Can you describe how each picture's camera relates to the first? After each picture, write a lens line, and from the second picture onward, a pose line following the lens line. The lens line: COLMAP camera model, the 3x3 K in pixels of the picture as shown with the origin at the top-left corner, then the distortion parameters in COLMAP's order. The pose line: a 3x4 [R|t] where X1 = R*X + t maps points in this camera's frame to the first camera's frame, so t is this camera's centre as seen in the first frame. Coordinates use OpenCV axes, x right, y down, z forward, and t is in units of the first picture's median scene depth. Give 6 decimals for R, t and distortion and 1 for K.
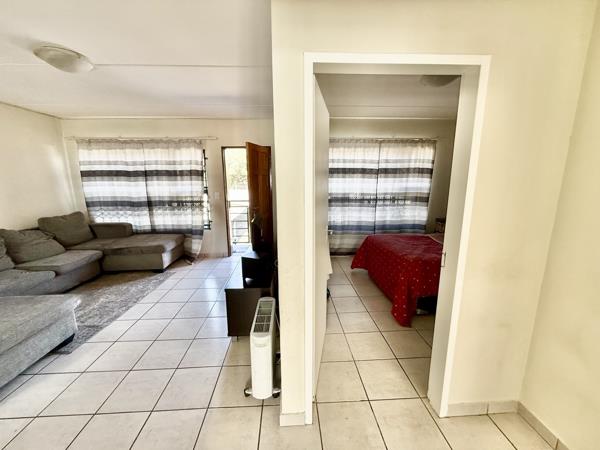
lens RADIAL K [[237.9, 0, 300.2], [0, 237.9, 224.1], [0, 0, 1]] dist [-0.013185, 0.002259]
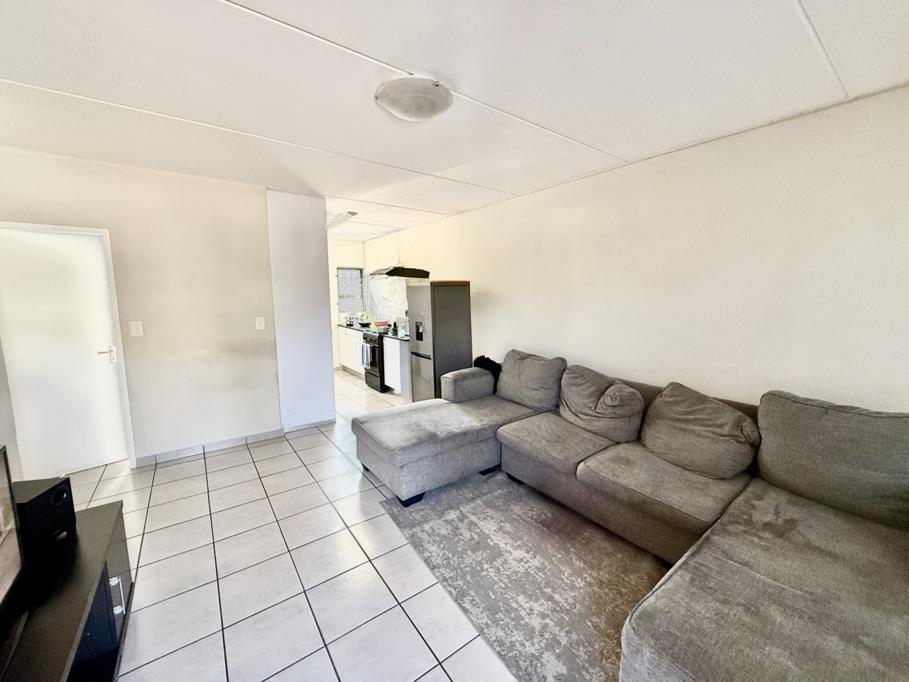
lens RADIAL K [[360.4, 0, 453.1], [0, 360.4, 338.6], [0, 0, 1]] dist [-0.013185, 0.002259]
pose [[-0.837744, 0.078955, -0.540325, -0.270897], [-0.093484, 0.954147, 0.284366, -0.192940], [0.538001, 0.288738, -0.791950, 0.968300]]
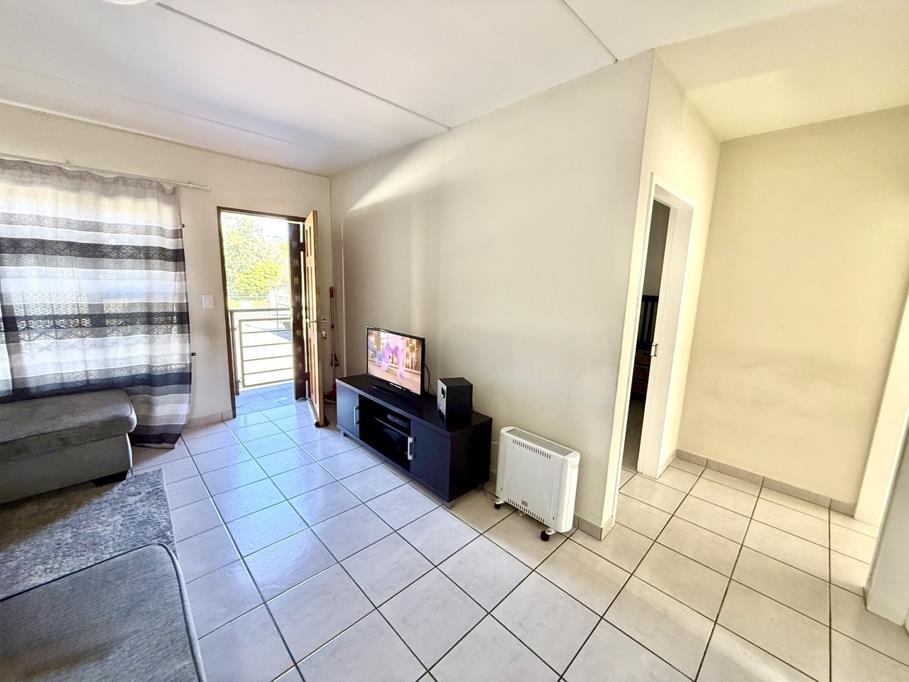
lens RADIAL K [[360.4, 0, 457.8], [0, 360.4, 339.1], [0, 0, 1]] dist [-0.013185, 0.002259]
pose [[0.750010, -0.078625, 0.656737, -0.483254], [0.085355, 0.996113, 0.021778, -0.012264], [-0.655896, 0.039722, 0.753805, 0.086729]]
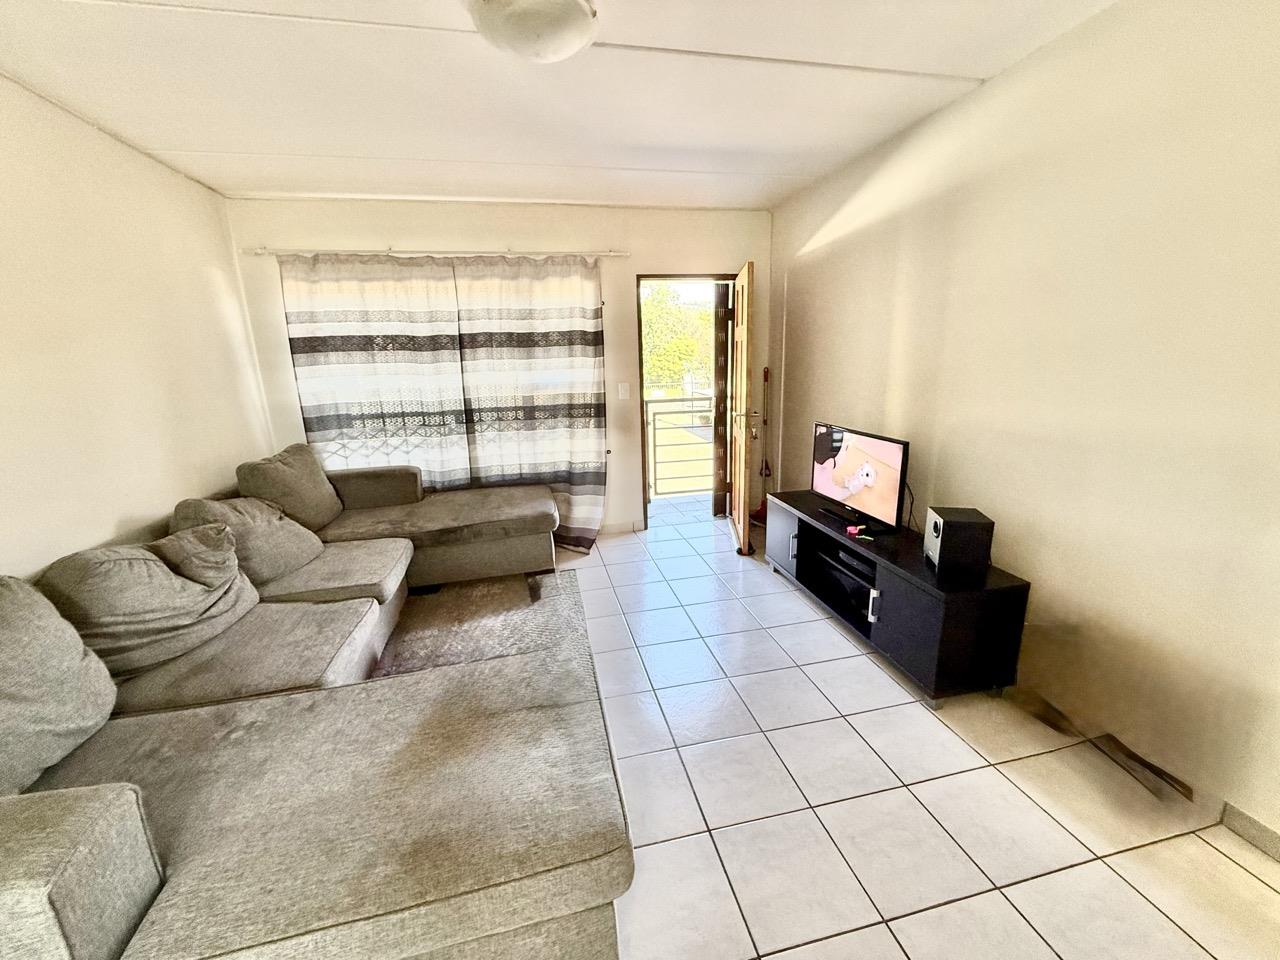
lens RADIAL K [[507.5, 0, 637.5], [0, 507.5, 479.5], [0, 0, 1]] dist [-0.013185, 0.002259]
pose [[0.987228, -0.060897, 0.147217, -0.497393], [0.052933, 0.996945, 0.057429, -0.011989], [-0.150265, -0.048903, 0.987436, 0.085664]]
